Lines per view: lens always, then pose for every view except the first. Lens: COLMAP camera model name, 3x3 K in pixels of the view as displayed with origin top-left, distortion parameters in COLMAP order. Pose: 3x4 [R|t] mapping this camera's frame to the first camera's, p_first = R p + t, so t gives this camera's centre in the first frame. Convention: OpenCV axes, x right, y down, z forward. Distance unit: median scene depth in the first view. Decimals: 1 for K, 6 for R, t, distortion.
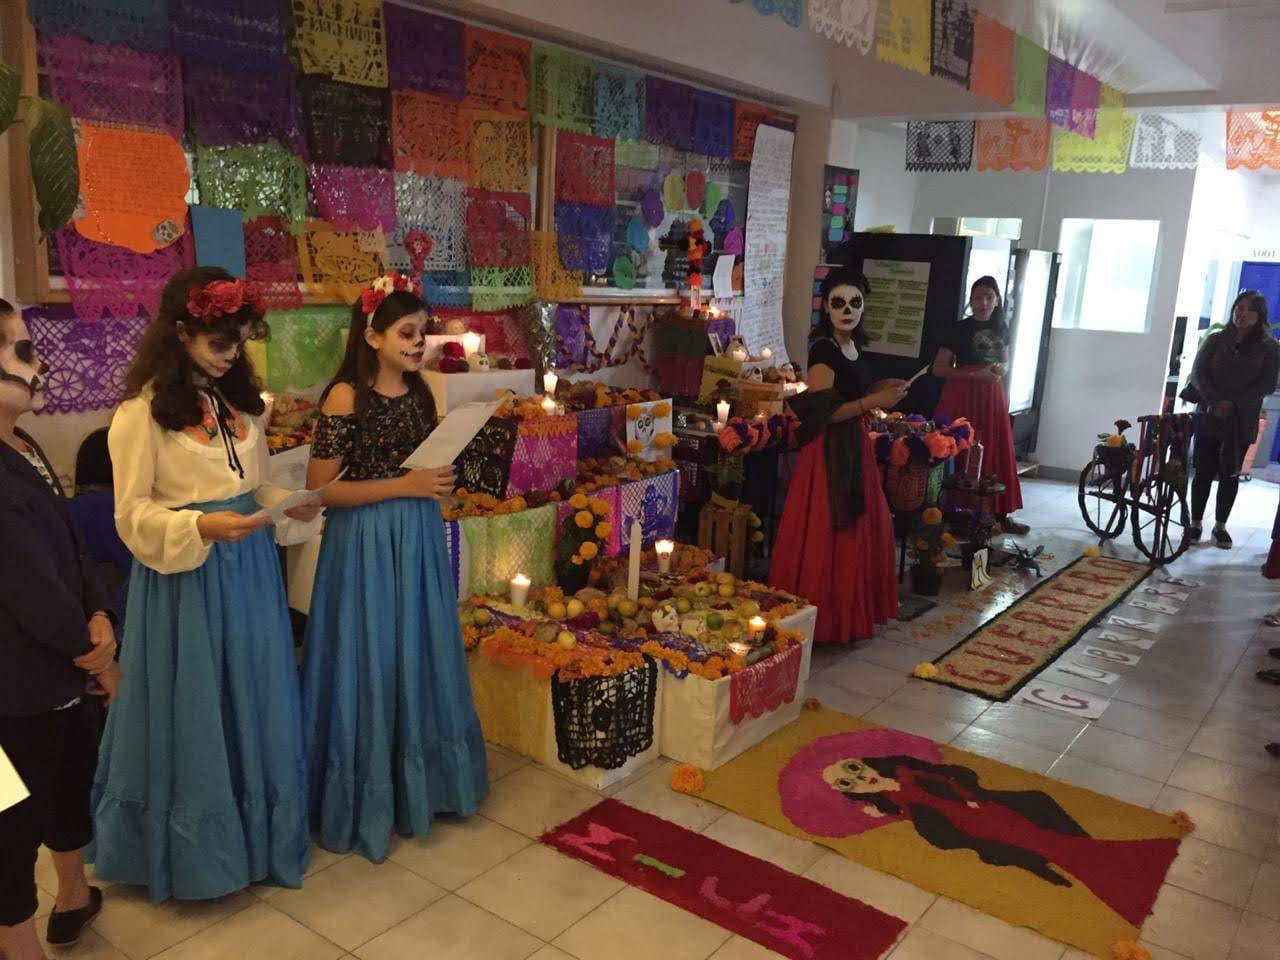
lens RADIAL K [[1109.9, 0, 637.5], [0, 1109.9, 480.8], [0, 0, 1]] dist [0.078430, -0.107344]
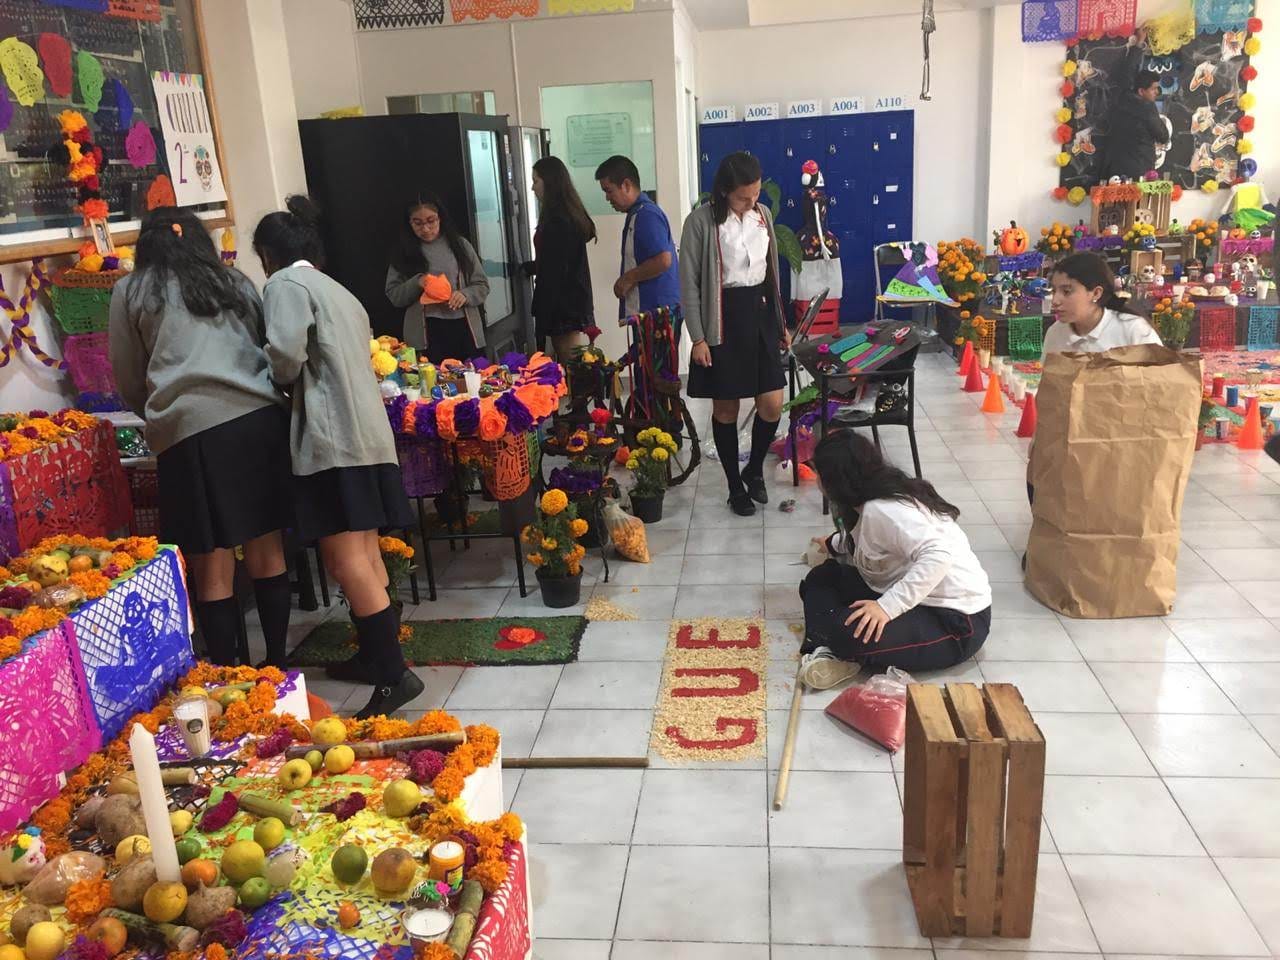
lens RADIAL K [[1109.9, 0, 632.0], [0, 1109.9, 482.3], [0, 0, 1]] dist [0.078430, -0.107344]
pose [[0.862650, -0.235846, 0.447450, -0.007091], [0.201460, 0.971649, 0.123746, -0.050669], [-0.463949, -0.016607, 0.885706, 0.308249]]
